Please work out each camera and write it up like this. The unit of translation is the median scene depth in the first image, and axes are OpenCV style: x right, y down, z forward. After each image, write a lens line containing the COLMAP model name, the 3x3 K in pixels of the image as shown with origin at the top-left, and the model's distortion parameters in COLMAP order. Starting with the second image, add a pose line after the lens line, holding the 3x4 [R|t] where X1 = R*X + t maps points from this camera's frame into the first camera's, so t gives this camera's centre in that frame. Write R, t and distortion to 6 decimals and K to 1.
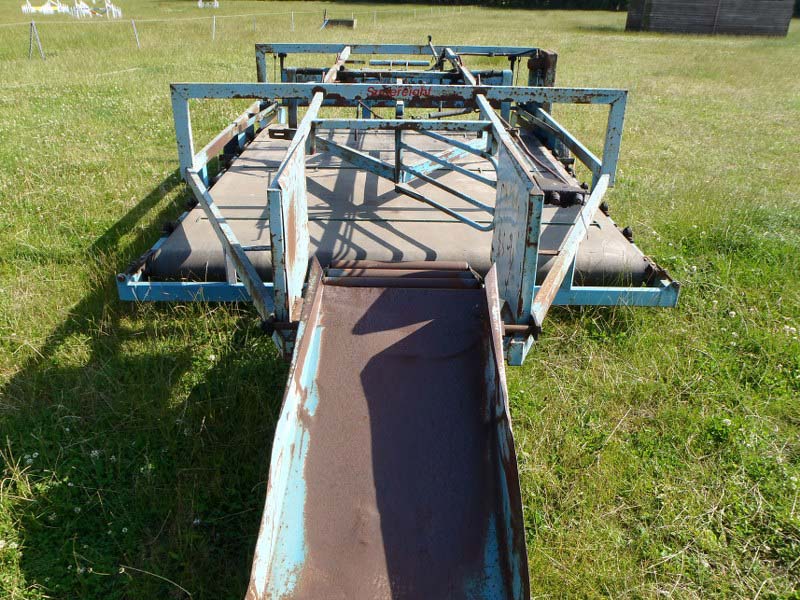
lens RADIAL K [[658.6, 0, 395.9], [0, 658.6, 315.7], [0, 0, 1]] dist [-0.060780, 0.022446]
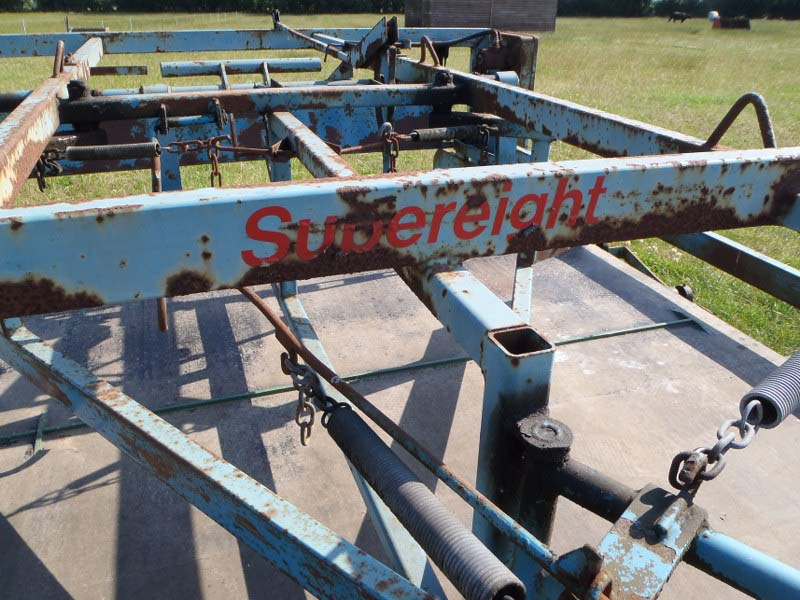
lens RADIAL K [[665.2, 0, 400.0], [0, 665.2, 300.0], [0, 0, 1]] dist [-0.085527, 0.056977]
pose [[0.942834, -0.142657, 0.301185, -0.048446], [0.152687, 0.988225, -0.009899, -0.266156], [-0.296226, 0.055320, 0.953514, 0.697723]]
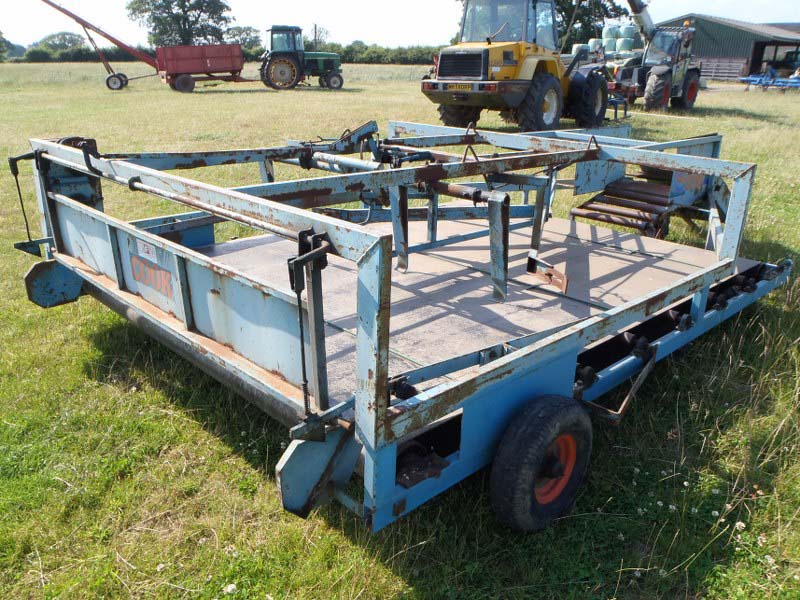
lens RADIAL K [[665.2, 0, 400.0], [0, 665.2, 300.0], [0, 0, 1]] dist [-0.085527, 0.056977]
pose [[-0.699023, -0.275455, 0.659918, -0.530252], [0.286996, 0.737187, 0.611710, -0.738605], [-0.654981, 0.616993, -0.436256, 1.488418]]
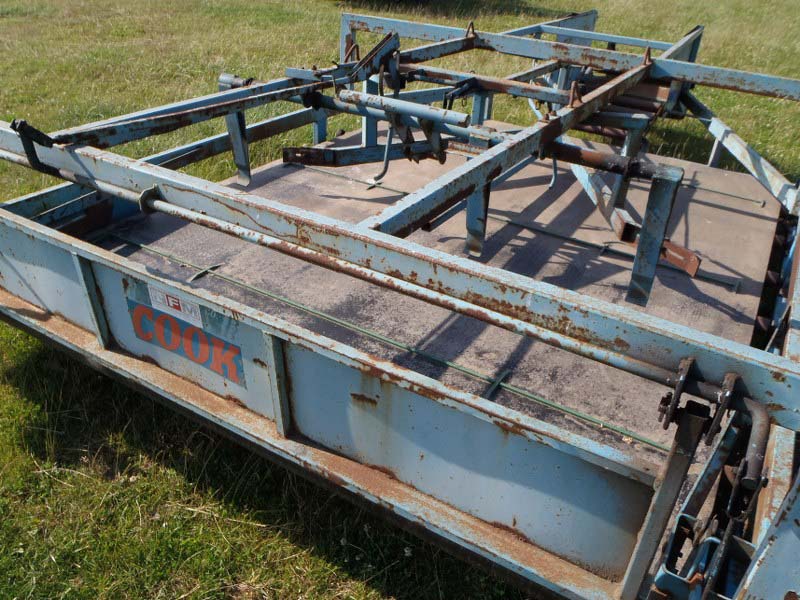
lens RADIAL K [[658.6, 0, 395.9], [0, 658.6, 315.7], [0, 0, 1]] dist [-0.060780, 0.022446]
pose [[-0.856854, -0.323818, 0.401177, -0.225167], [0.169939, 0.557255, 0.812765, -0.738703], [-0.486746, 0.764597, -0.422457, 1.449198]]
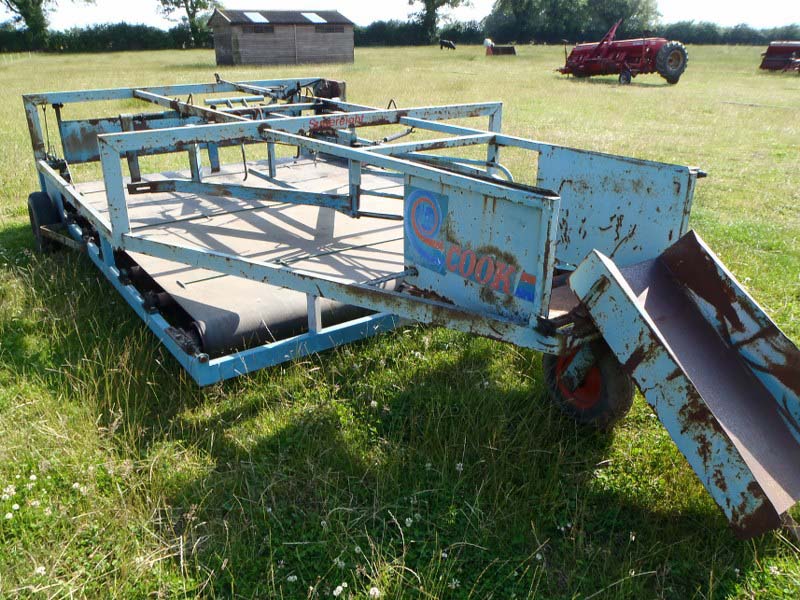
lens RADIAL K [[658.6, 0, 395.9], [0, 658.6, 315.7], [0, 0, 1]] dist [-0.060780, 0.022446]
pose [[0.816524, -0.243862, 0.523279, -0.434617], [0.270545, 0.962347, 0.026321, -0.045072], [-0.509995, 0.120078, 0.851755, 0.103134]]
